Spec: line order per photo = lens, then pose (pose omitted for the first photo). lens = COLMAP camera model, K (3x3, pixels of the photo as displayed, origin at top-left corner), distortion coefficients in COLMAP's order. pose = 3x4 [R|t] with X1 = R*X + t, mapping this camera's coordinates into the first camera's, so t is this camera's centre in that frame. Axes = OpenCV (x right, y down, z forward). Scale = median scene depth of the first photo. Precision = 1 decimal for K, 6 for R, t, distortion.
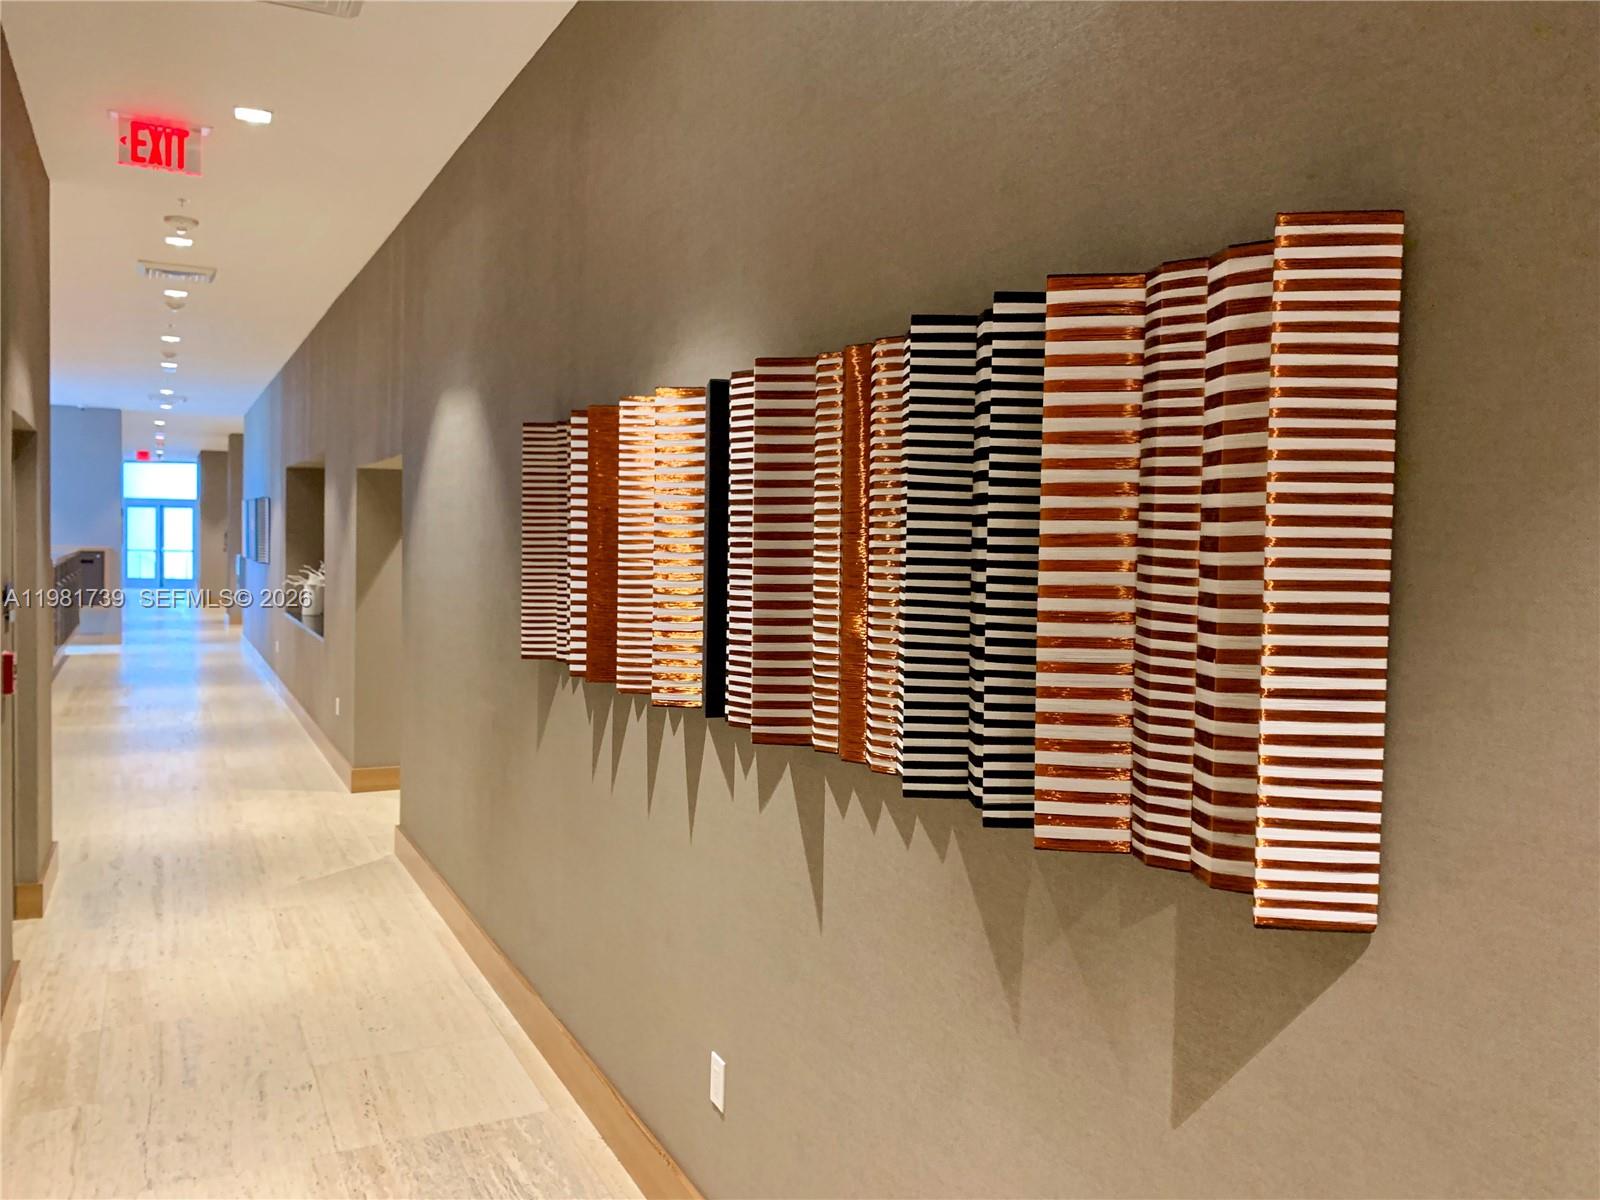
lens RADIAL K [[1231.1, 0, 793.1], [0, 1231.1, 581.0], [0, 0, 1]] dist [0.022926, 0.001484]
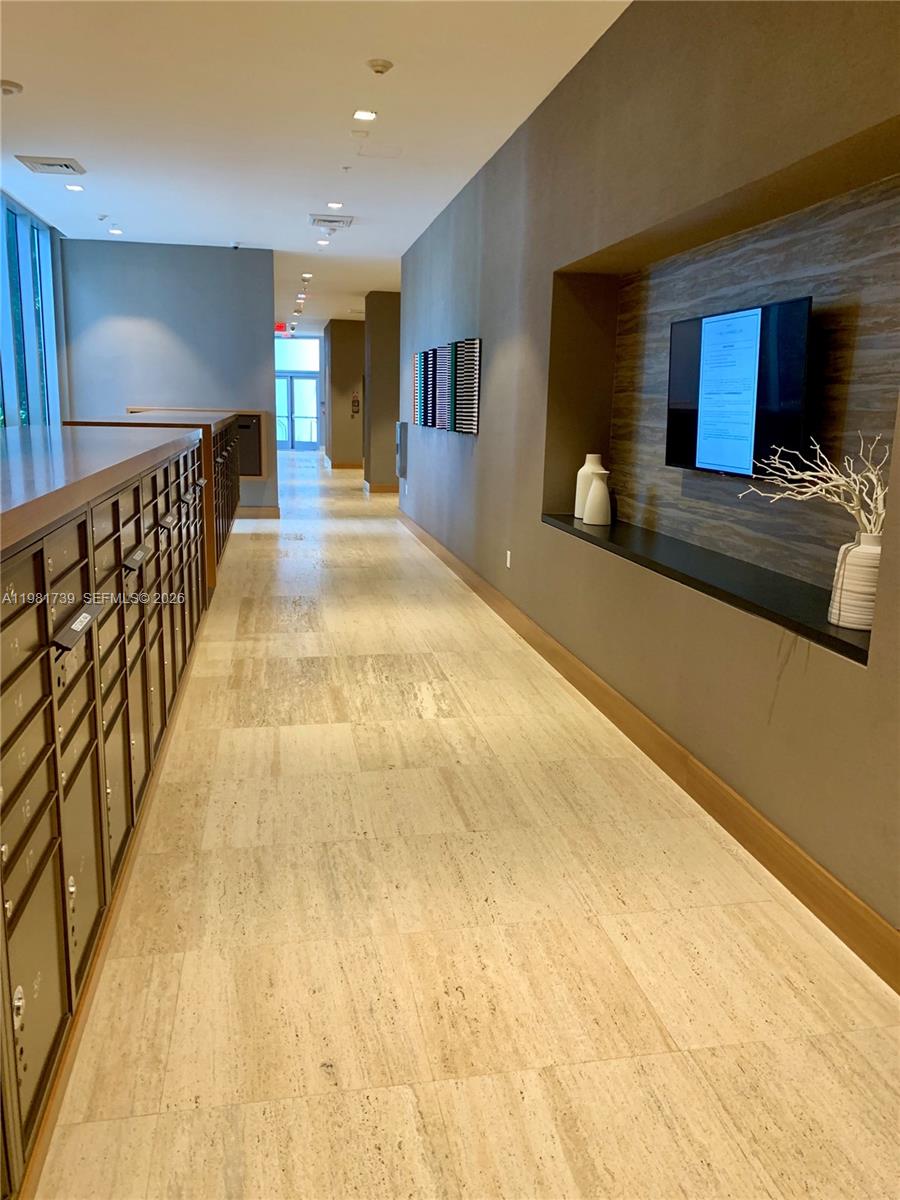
lens RADIAL K [[923.3, 0, 450.0], [0, 923.3, 600.0], [0, 0, 1]] dist [0.022926, 0.001484]
pose [[0.958044, 0.060299, -0.280207, -0.211281], [-0.012463, 0.985459, 0.169454, -0.006758], [0.286350, -0.158852, 0.944865, 0.355761]]
